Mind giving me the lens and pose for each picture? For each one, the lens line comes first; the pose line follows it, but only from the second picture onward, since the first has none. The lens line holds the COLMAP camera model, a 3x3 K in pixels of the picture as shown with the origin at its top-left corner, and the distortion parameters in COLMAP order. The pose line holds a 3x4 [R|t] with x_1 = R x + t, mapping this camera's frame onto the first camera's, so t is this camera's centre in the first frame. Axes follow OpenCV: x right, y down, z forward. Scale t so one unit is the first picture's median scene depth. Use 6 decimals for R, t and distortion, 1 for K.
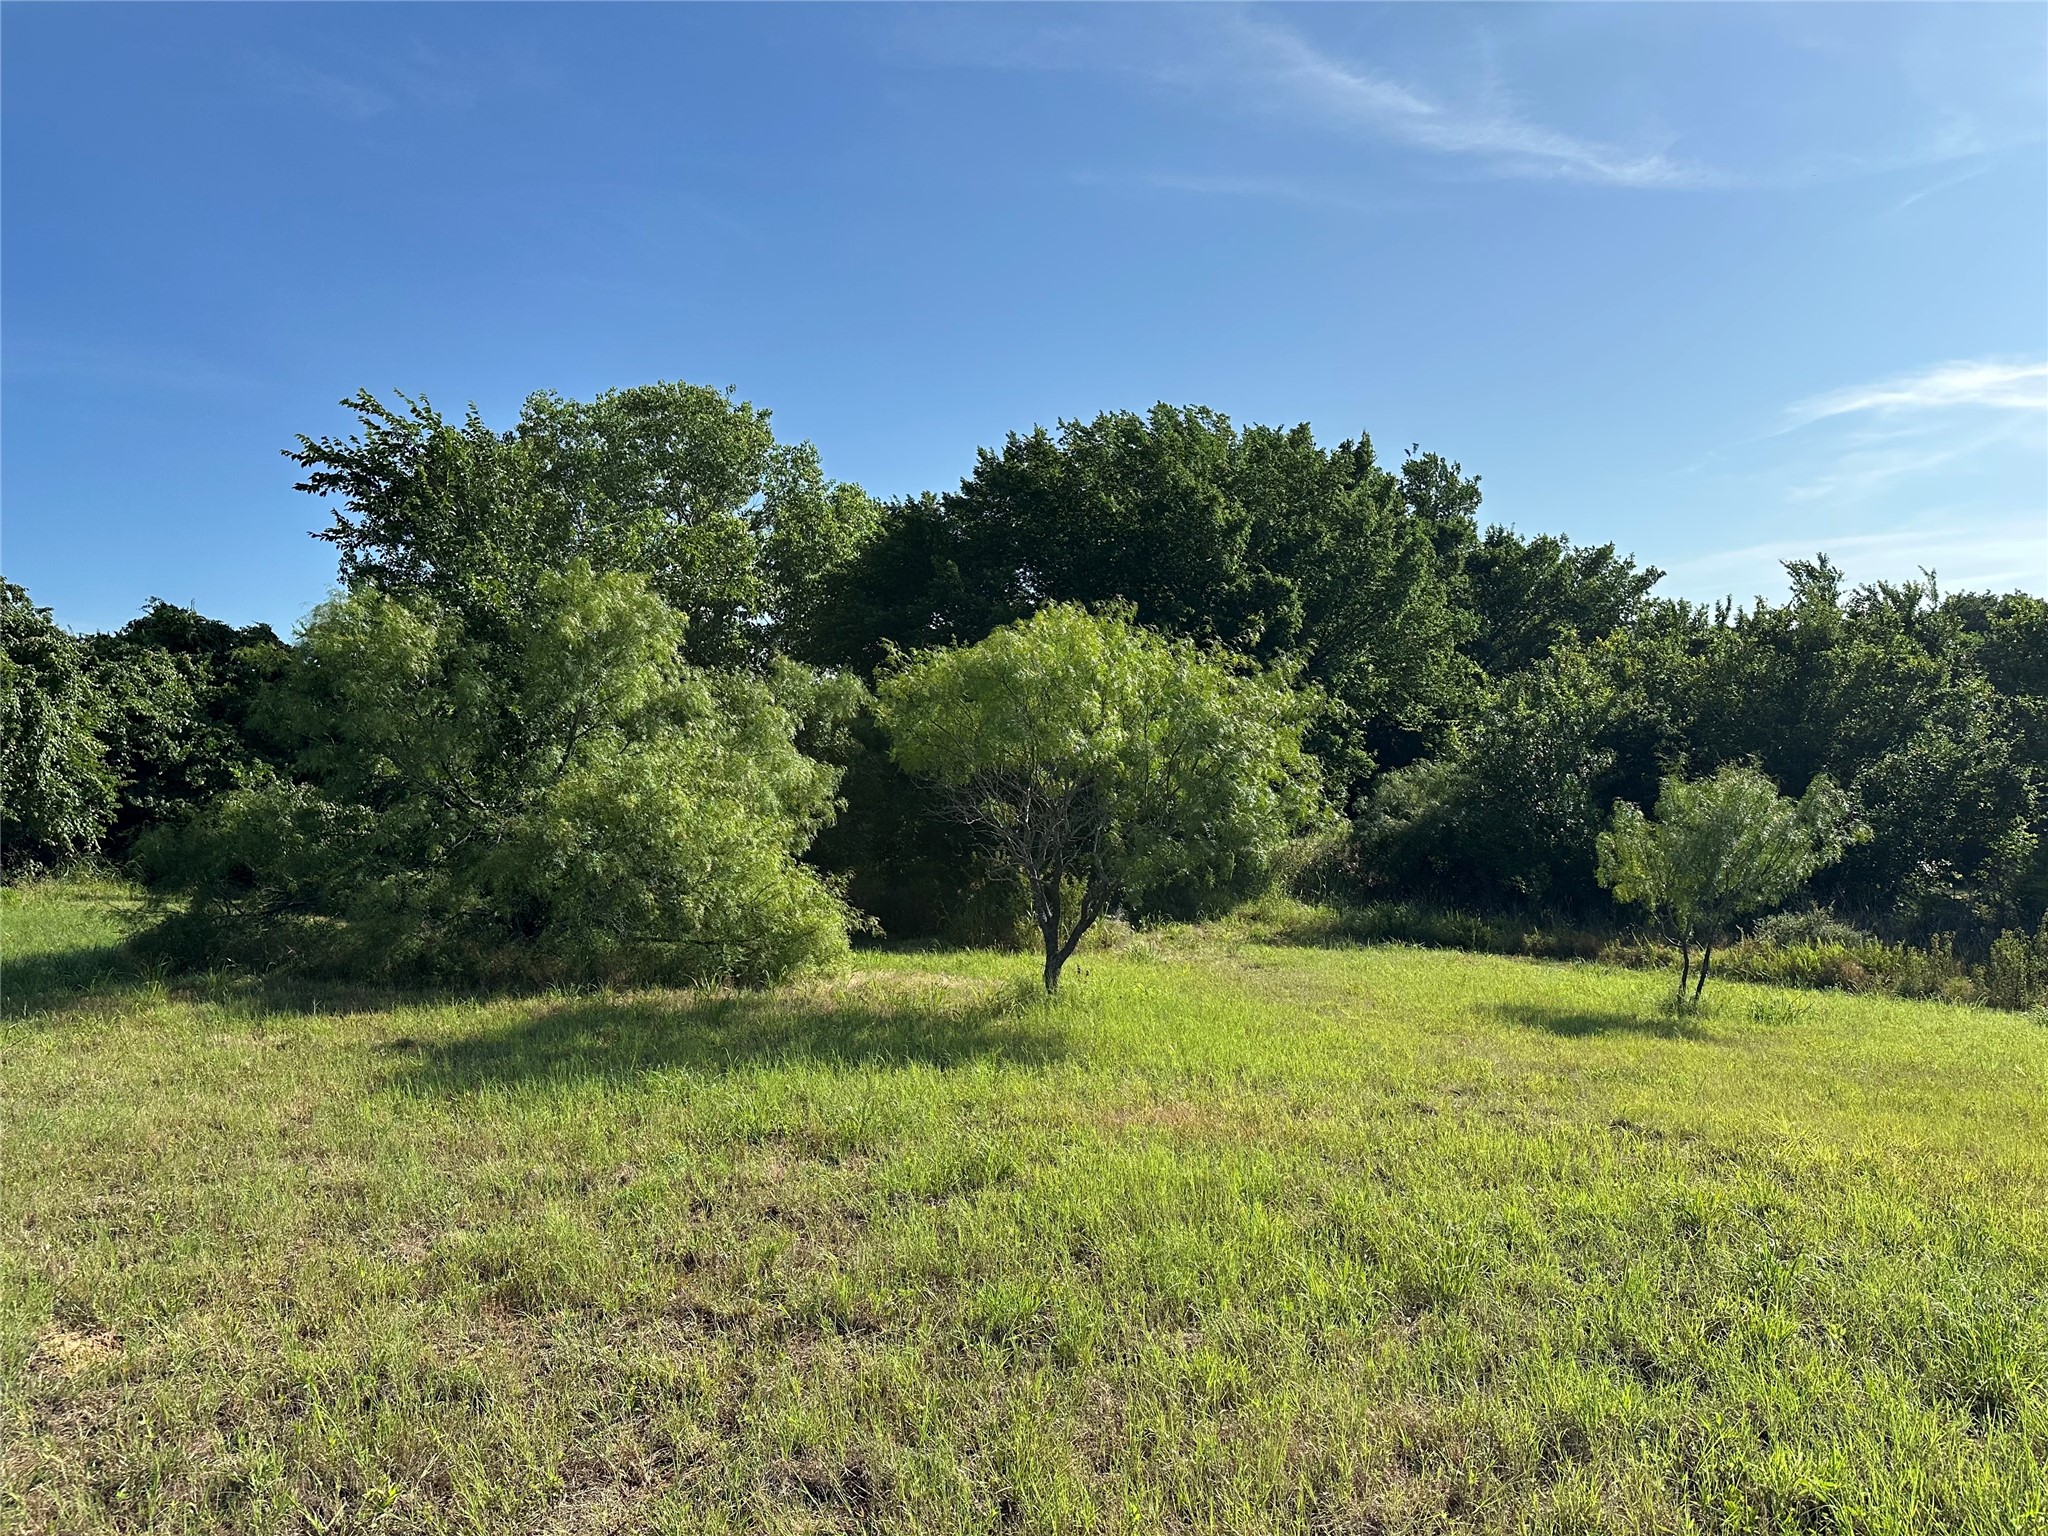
lens RADIAL K [[1401.1, 0, 1080.3], [0, 1401.1, 769.9], [0, 0, 1]] dist [-0.001541, -0.082277]
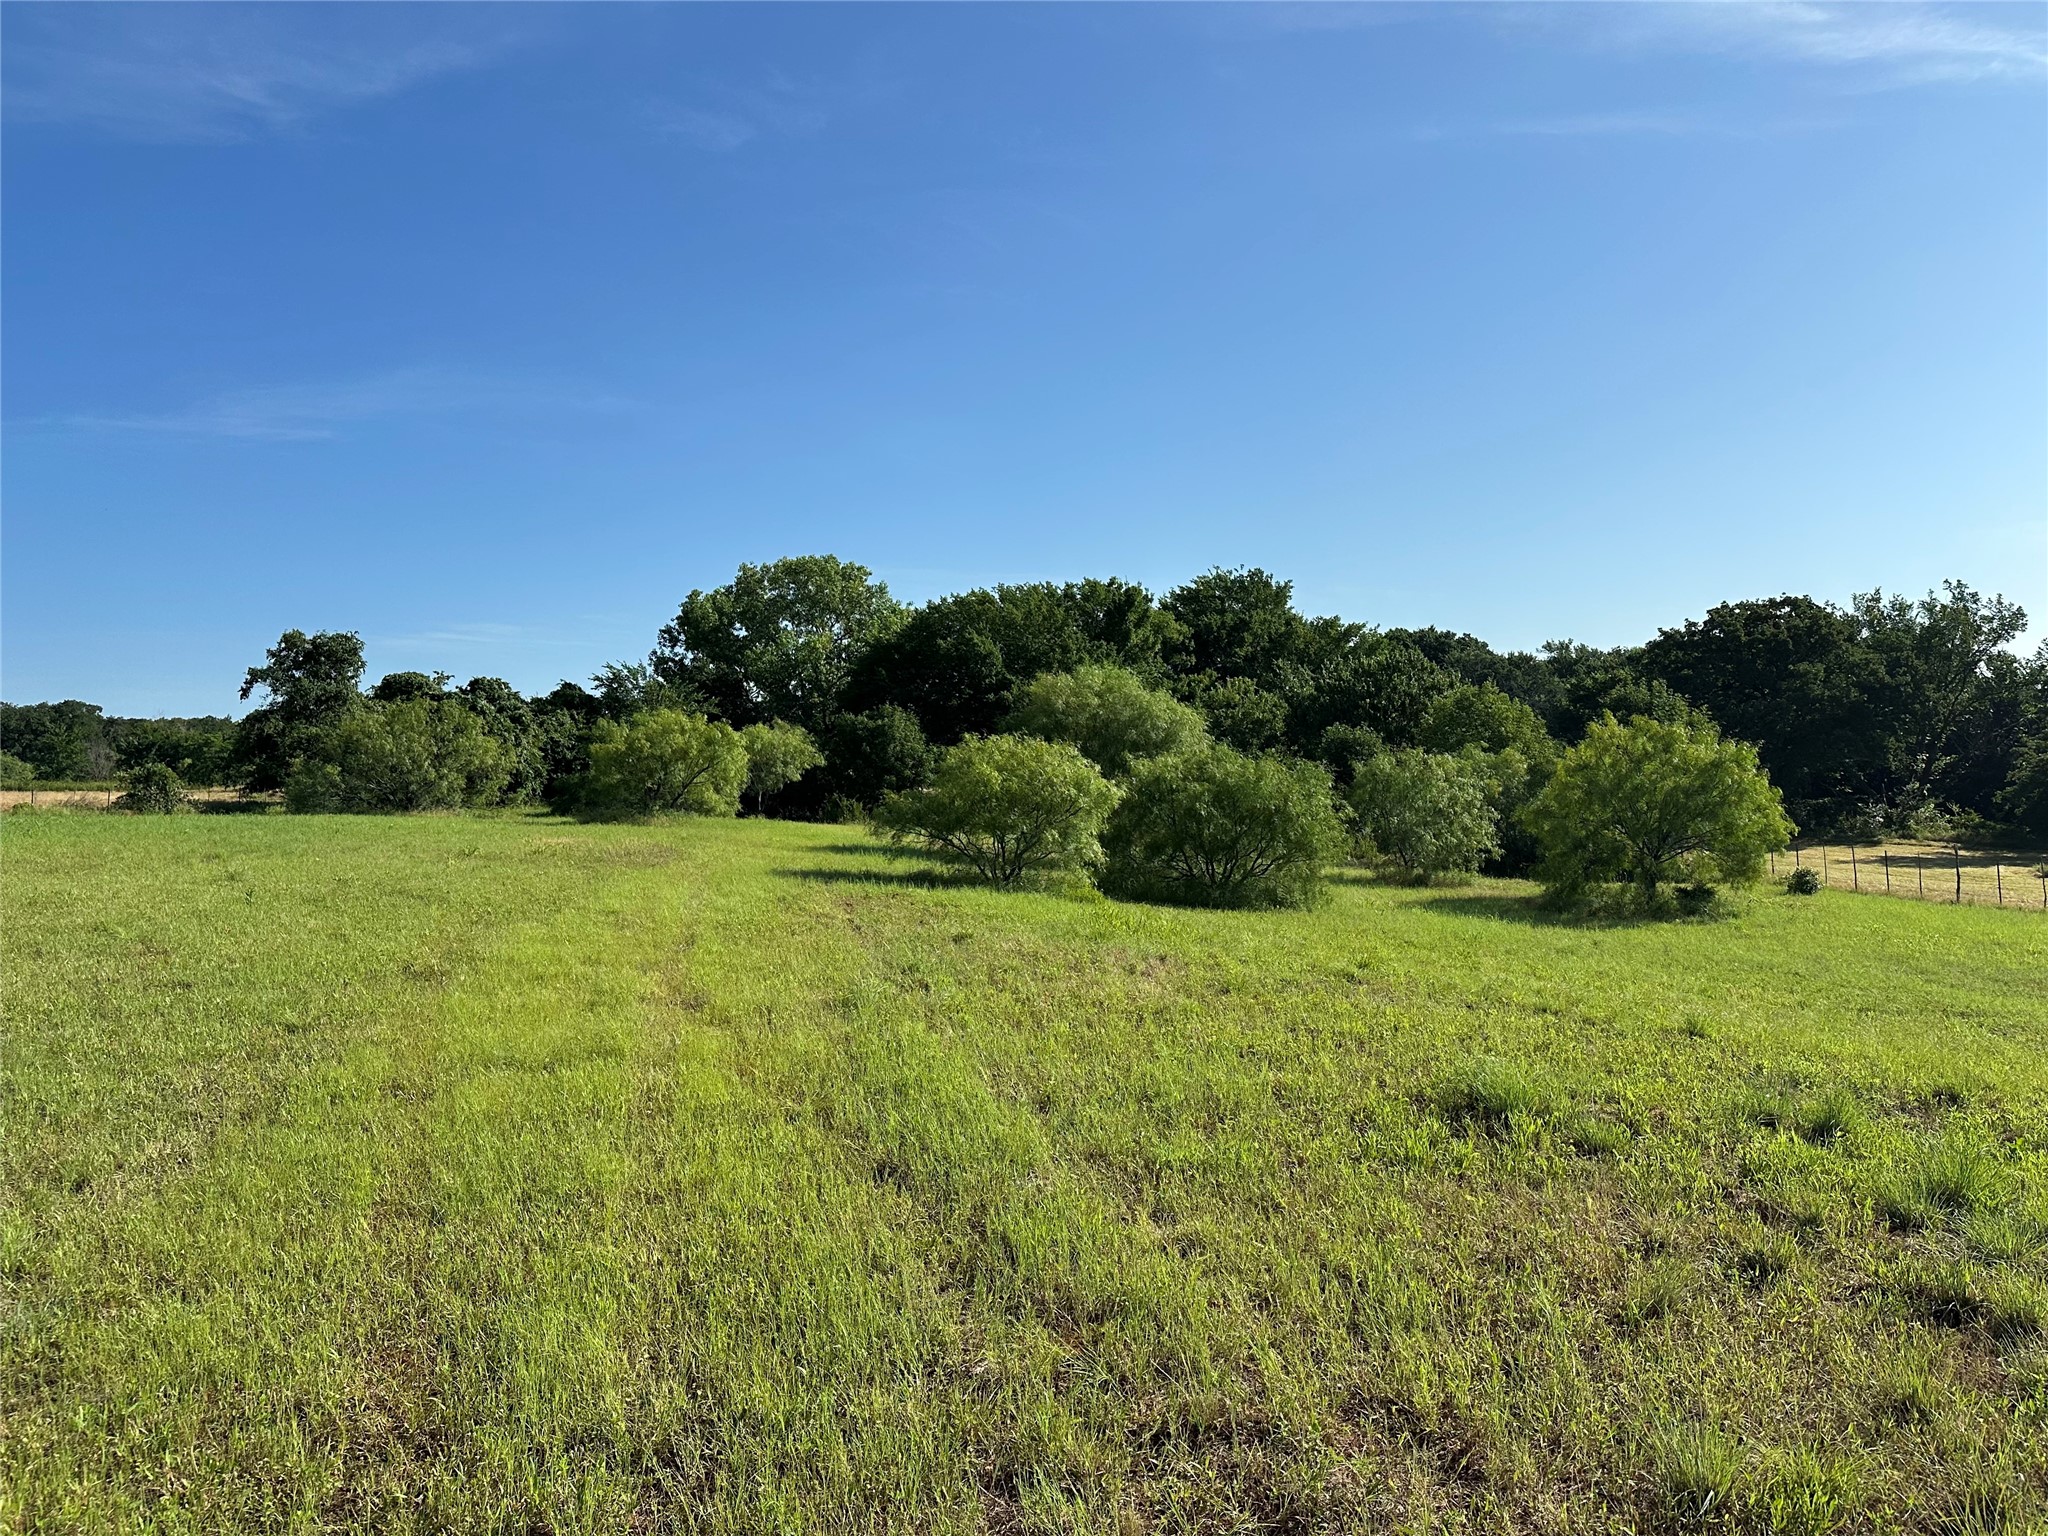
lens RADIAL K [[1419.8, 0, 1033.2], [0, 1419.8, 736.8], [0, 0, 1]] dist [0.079299, -0.119669]
pose [[0.962607, 0.009197, -0.270746, 0.514906], [-0.010820, 0.999931, -0.004499, -0.026557], [0.270686, 0.007261, 0.962640, -0.762836]]
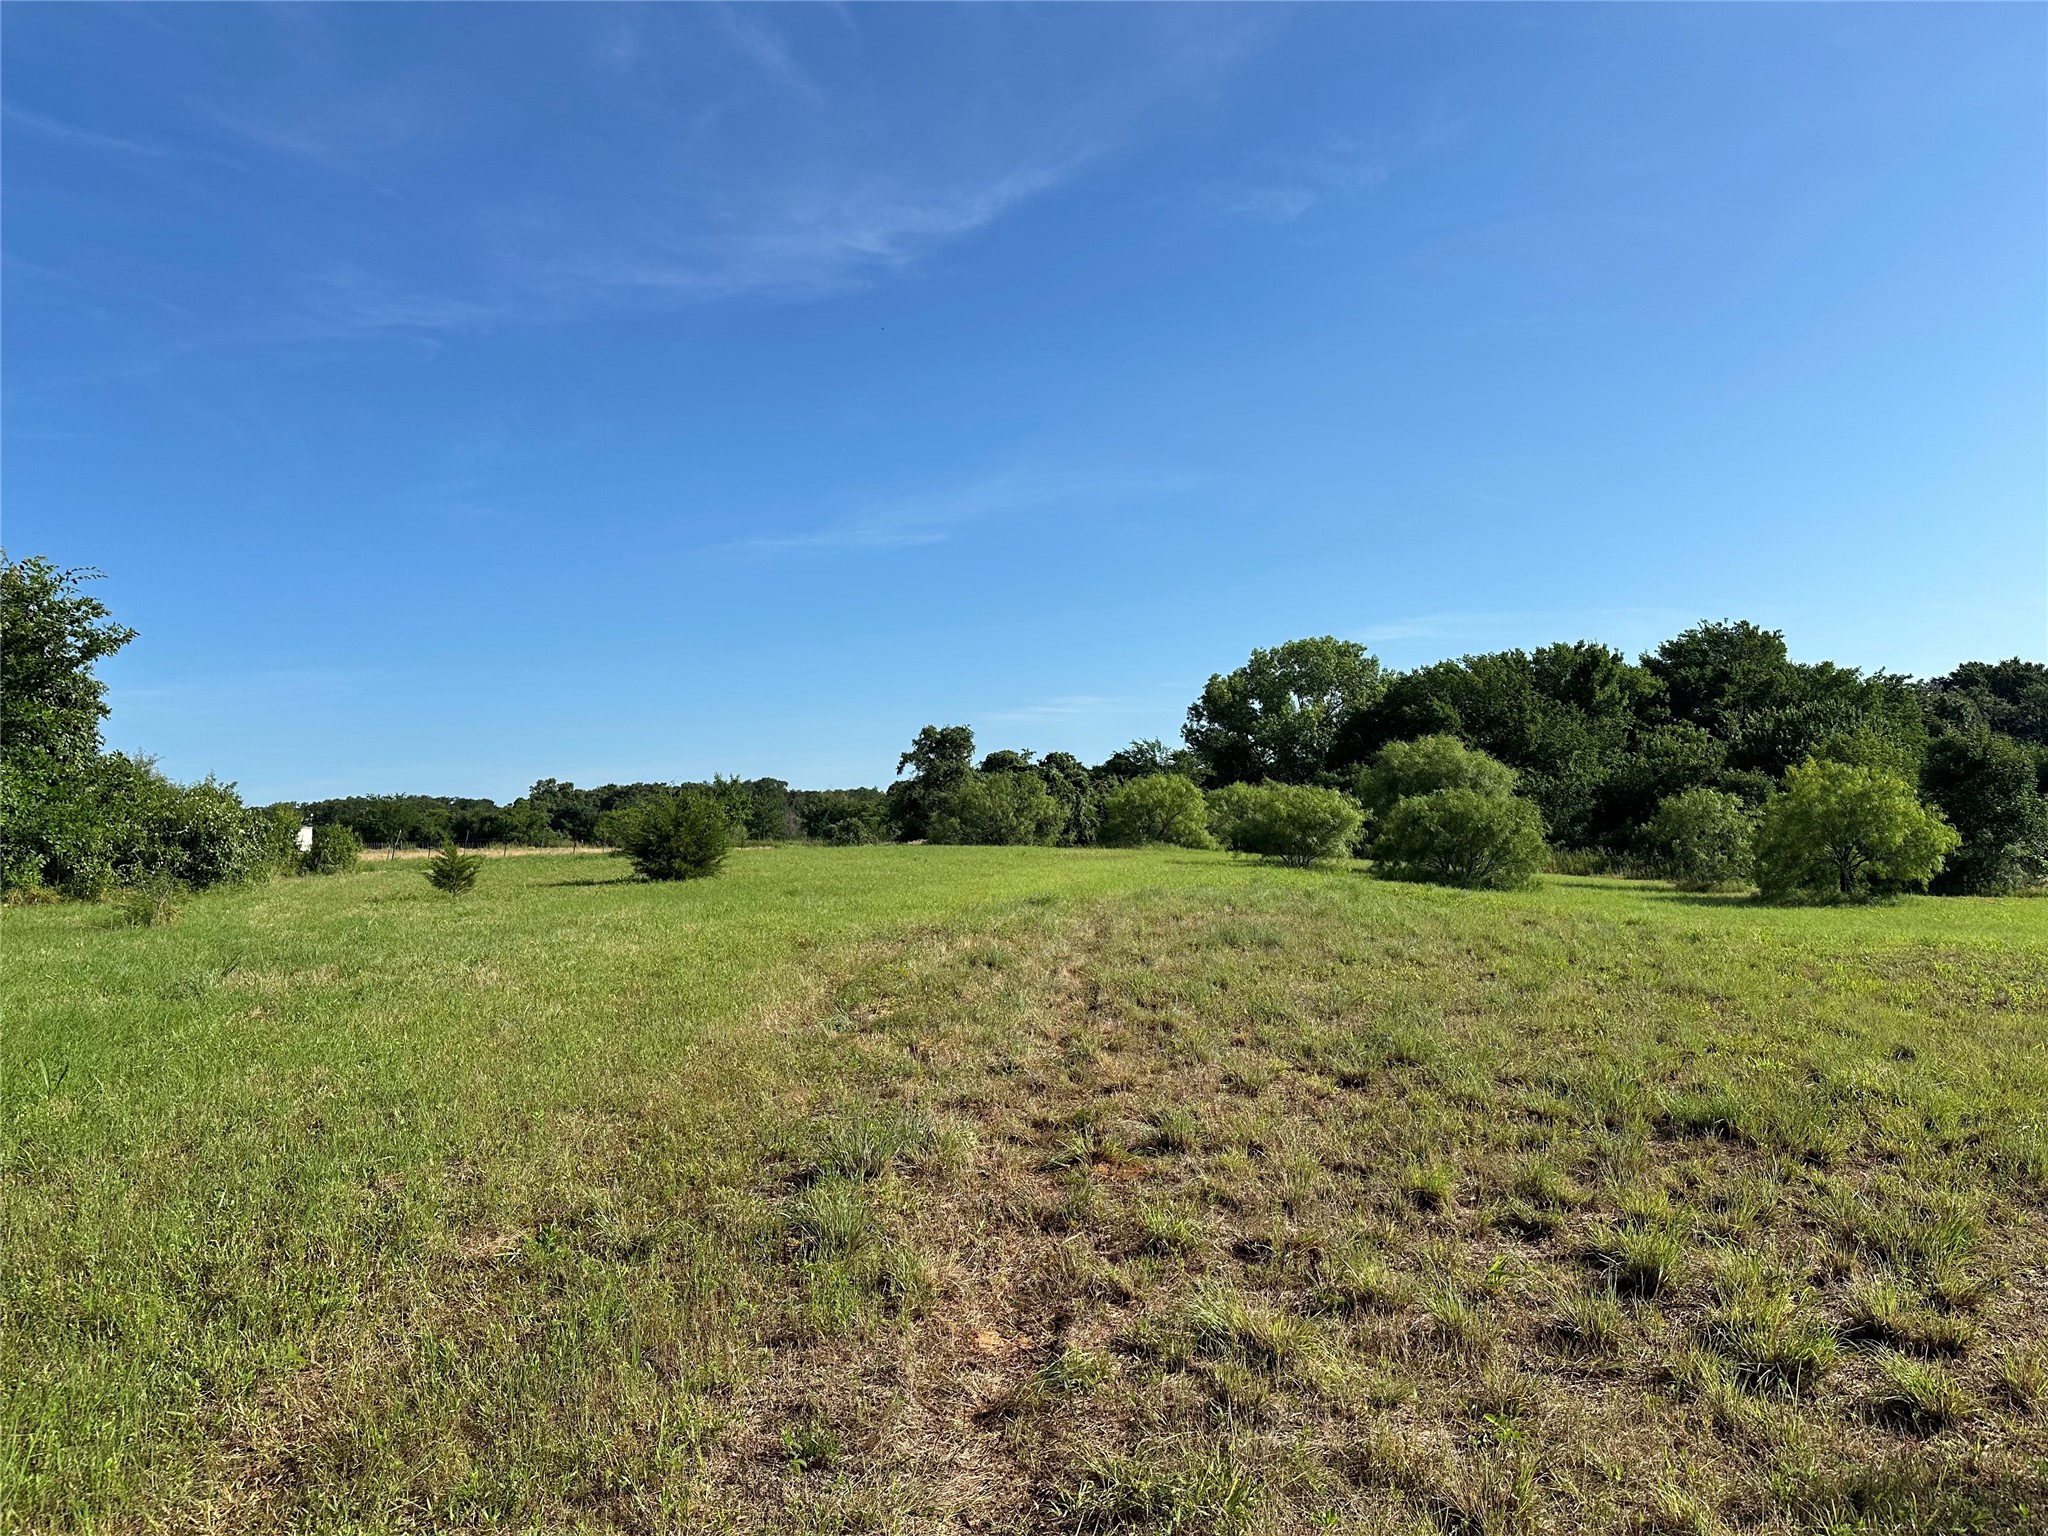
lens RADIAL K [[1440.8, 0, 1024.0], [0, 1440.8, 768.0], [0, 0, 1]] dist [0.077922, -0.098151]
pose [[0.778562, -0.023448, -0.627129, 0.778451], [0.011262, 0.999663, -0.023396, -0.021393], [0.627466, 0.011152, 0.778564, -1.062466]]
